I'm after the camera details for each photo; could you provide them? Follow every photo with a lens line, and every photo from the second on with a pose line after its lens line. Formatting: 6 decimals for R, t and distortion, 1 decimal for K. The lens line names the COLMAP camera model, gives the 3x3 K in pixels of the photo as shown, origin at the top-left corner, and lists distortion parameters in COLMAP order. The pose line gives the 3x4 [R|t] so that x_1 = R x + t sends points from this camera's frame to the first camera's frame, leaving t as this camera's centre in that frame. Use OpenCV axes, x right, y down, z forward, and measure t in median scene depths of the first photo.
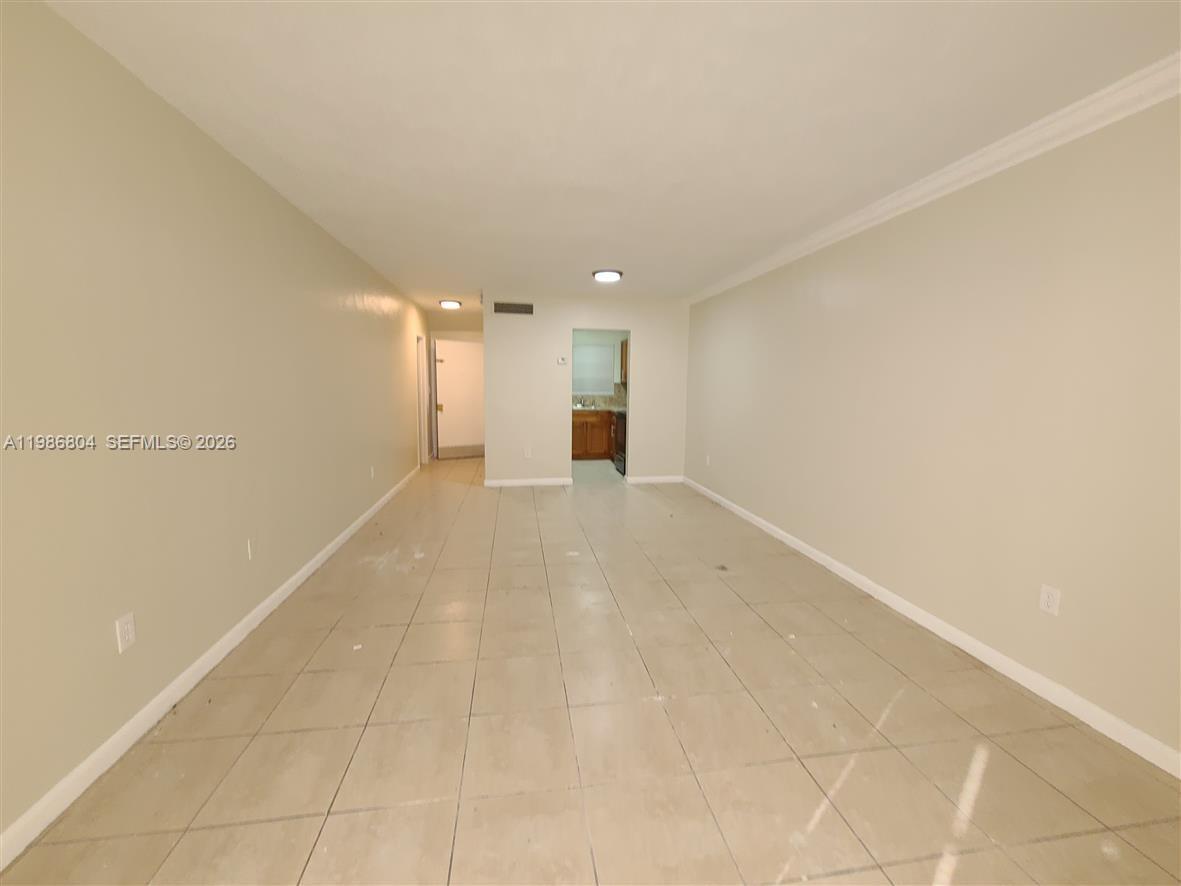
lens RADIAL K [[480.4, 0, 590.2], [0, 480.4, 440.7], [0, 0, 1]] dist [-0.002118, -0.000440]
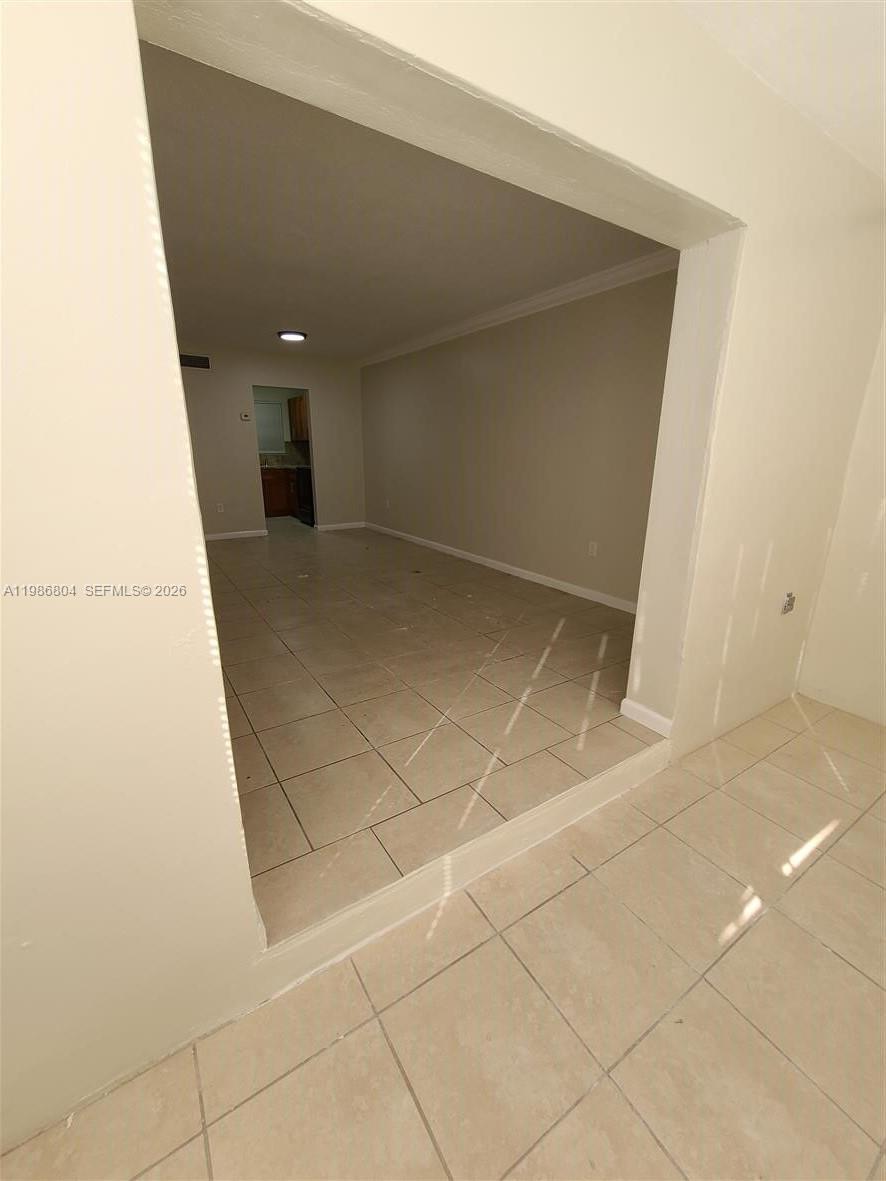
lens RADIAL K [[480.4, 0, 441.4], [0, 480.4, 590.0], [0, 0, 1]] dist [-0.002118, -0.000440]
pose [[0.913056, -0.121022, 0.389465, -0.122903], [0.054068, 0.982448, 0.178529, 0.040748], [-0.404235, -0.141949, 0.903573, -0.175825]]
